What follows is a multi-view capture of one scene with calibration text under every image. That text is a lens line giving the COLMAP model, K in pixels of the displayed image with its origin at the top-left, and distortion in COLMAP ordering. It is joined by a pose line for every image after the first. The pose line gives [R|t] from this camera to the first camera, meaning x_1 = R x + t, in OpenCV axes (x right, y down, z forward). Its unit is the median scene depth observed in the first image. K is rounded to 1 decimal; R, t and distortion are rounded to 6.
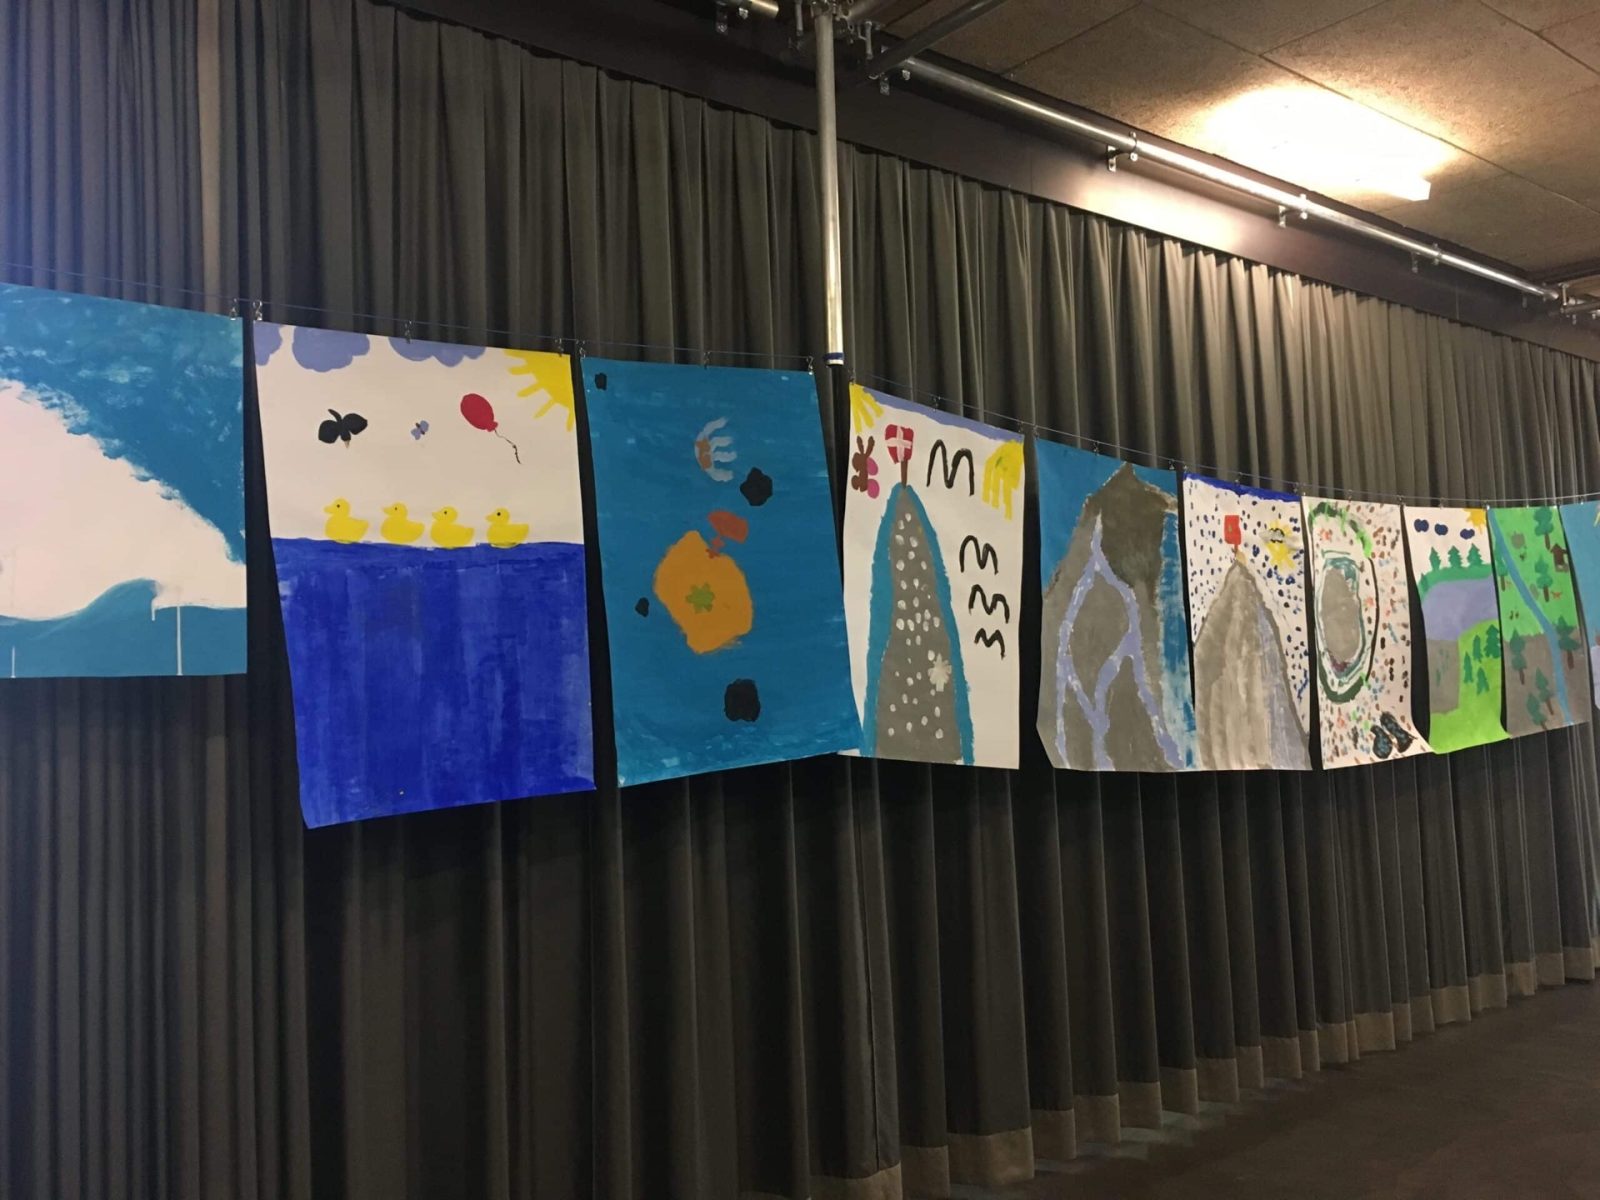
lens RADIAL K [[1359.1, 0, 795.4], [0, 1359.1, 596.4], [0, 0, 1]] dist [0.076884, -0.095973]
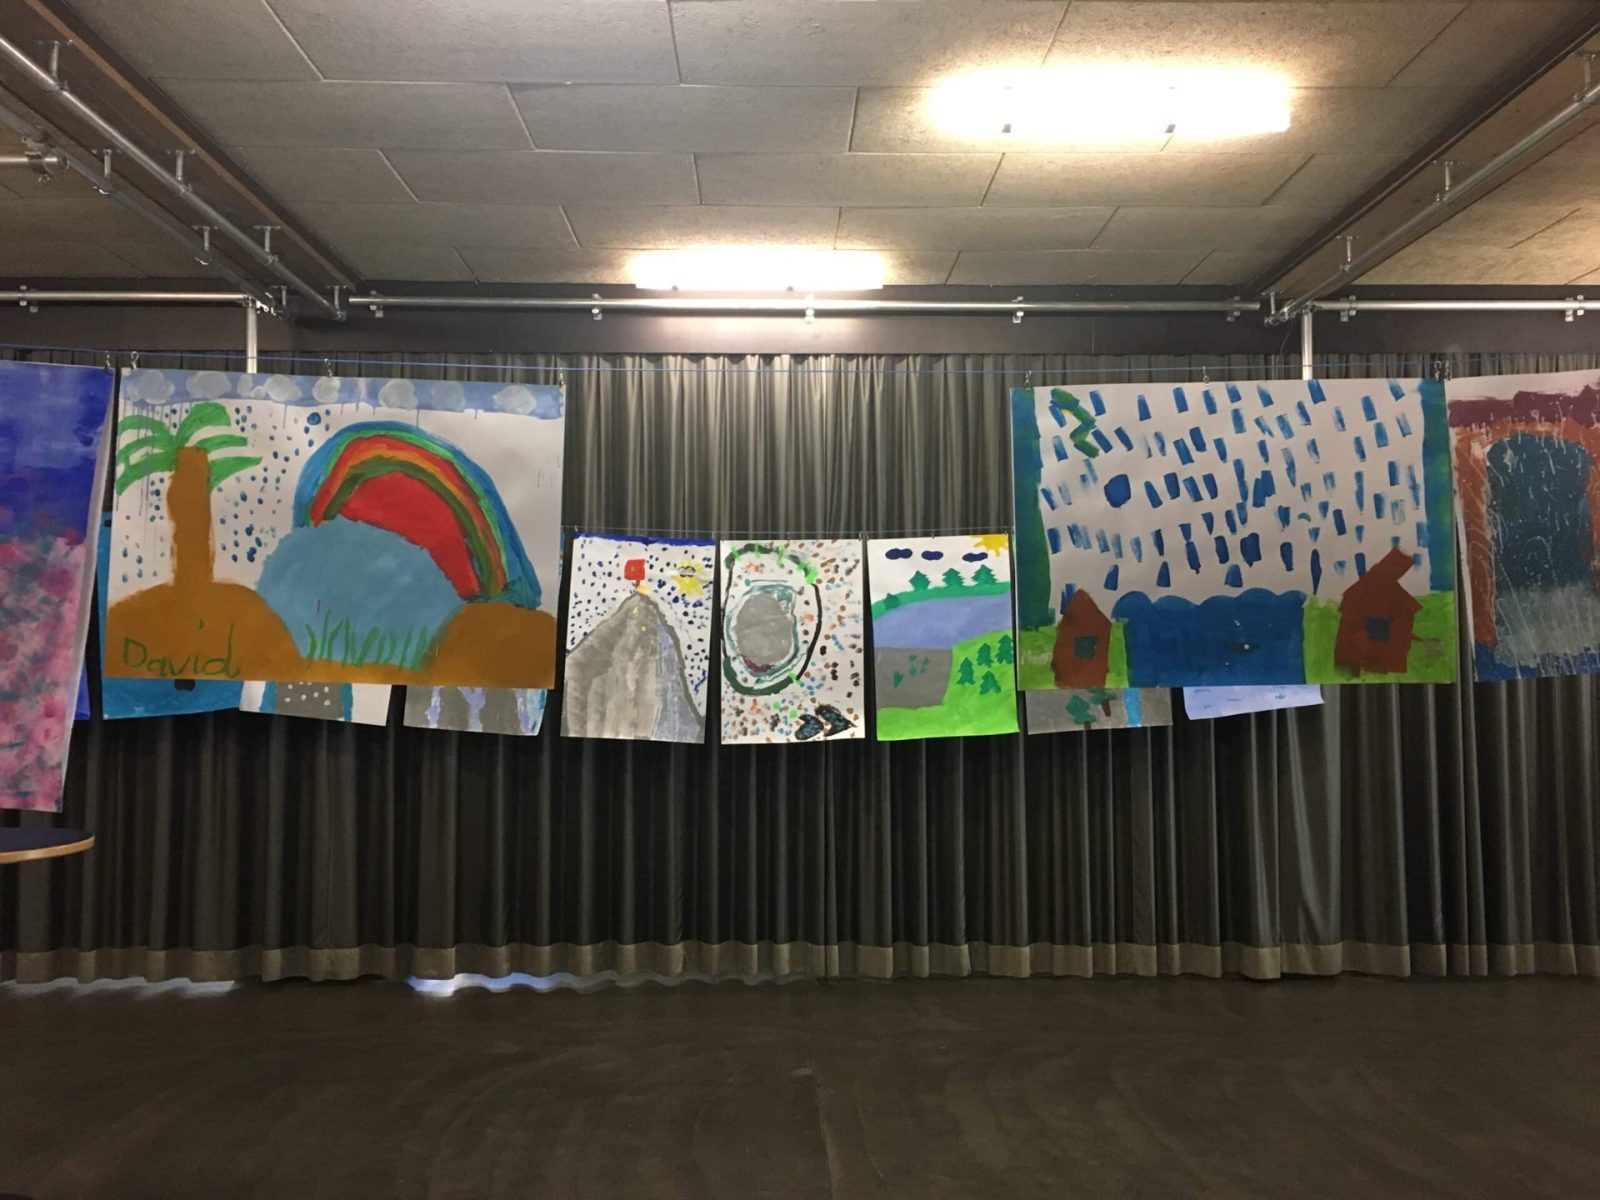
lens RADIAL K [[1359.1, 0, 795.4], [0, 1359.1, 596.4], [0, 0, 1]] dist [0.076884, -0.095973]
pose [[0.791116, -0.003661, -0.611655, 1.328556], [0.018524, 0.999667, 0.017976, -0.044115], [0.611386, -0.025551, 0.790920, -0.011682]]
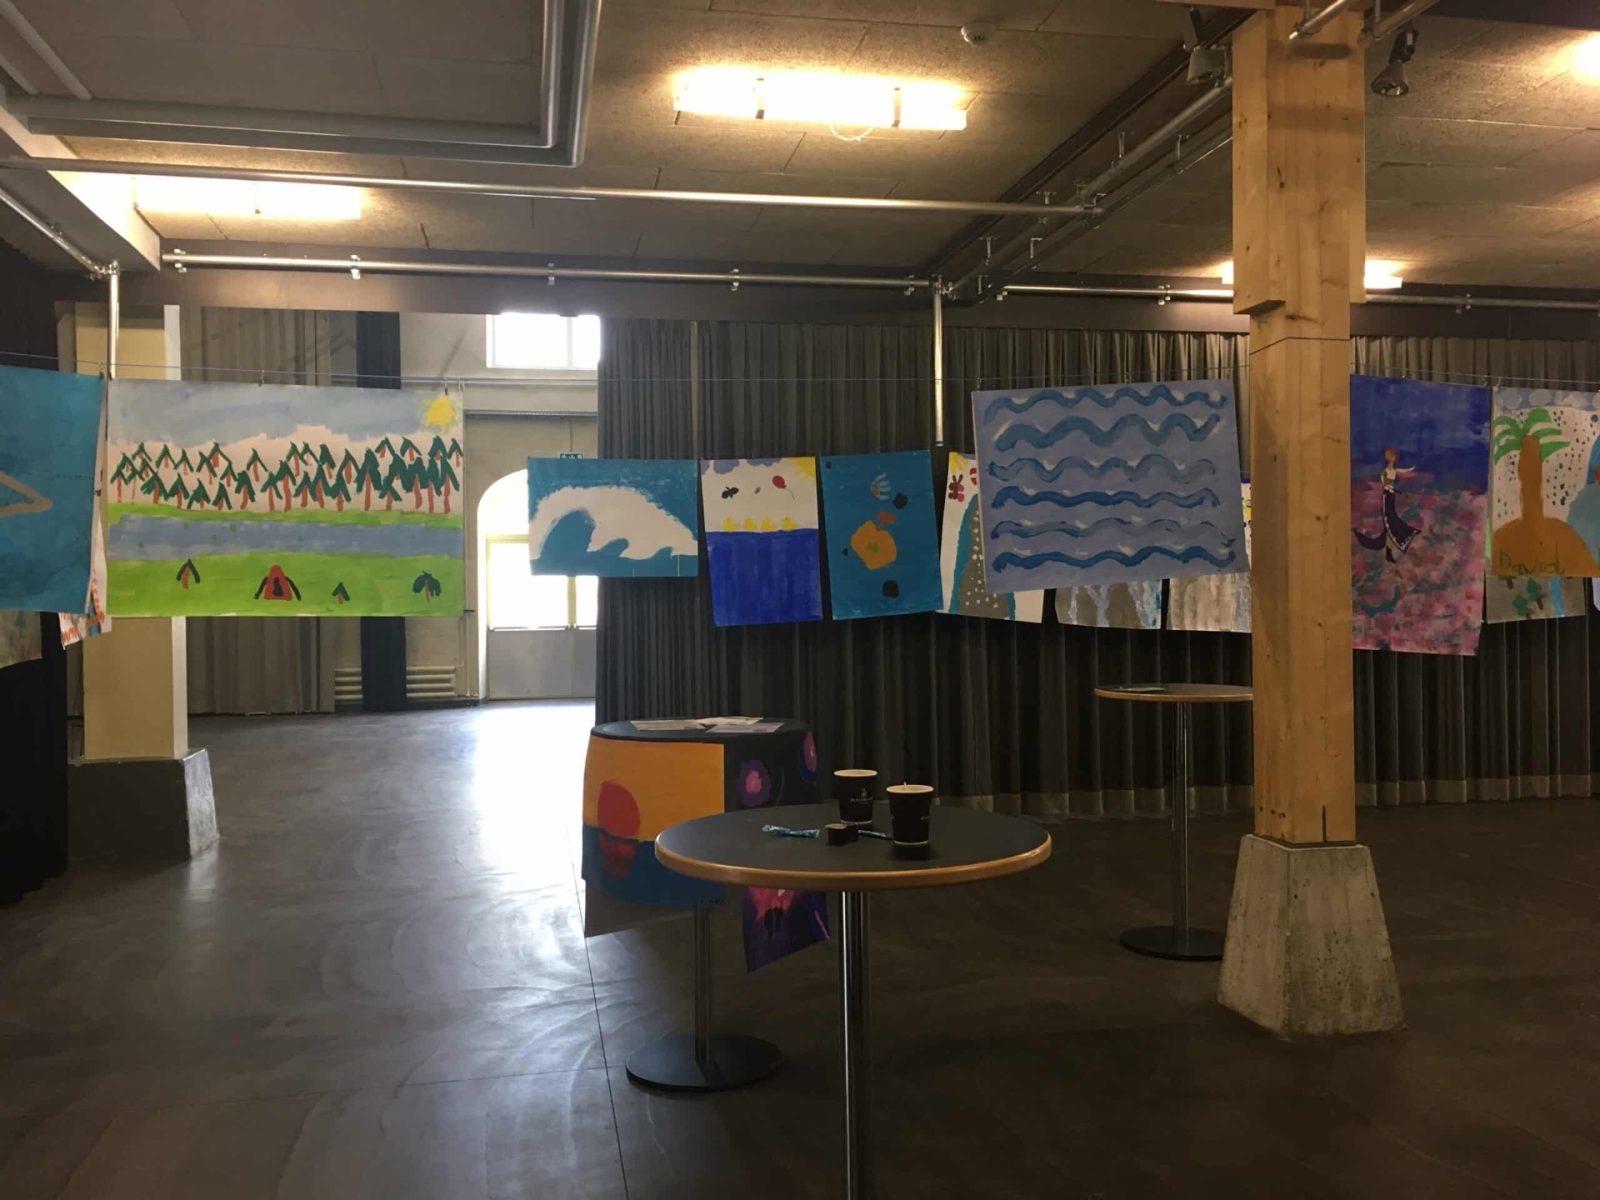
lens RADIAL K [[1359.1, 0, 795.4], [0, 1359.1, 596.4], [0, 0, 1]] dist [0.076884, -0.095973]
pose [[0.884899, 0.023351, -0.465197, 0.689894], [0.015347, 0.996739, 0.079225, -0.077816], [0.465529, -0.077246, 0.881655, -0.909411]]
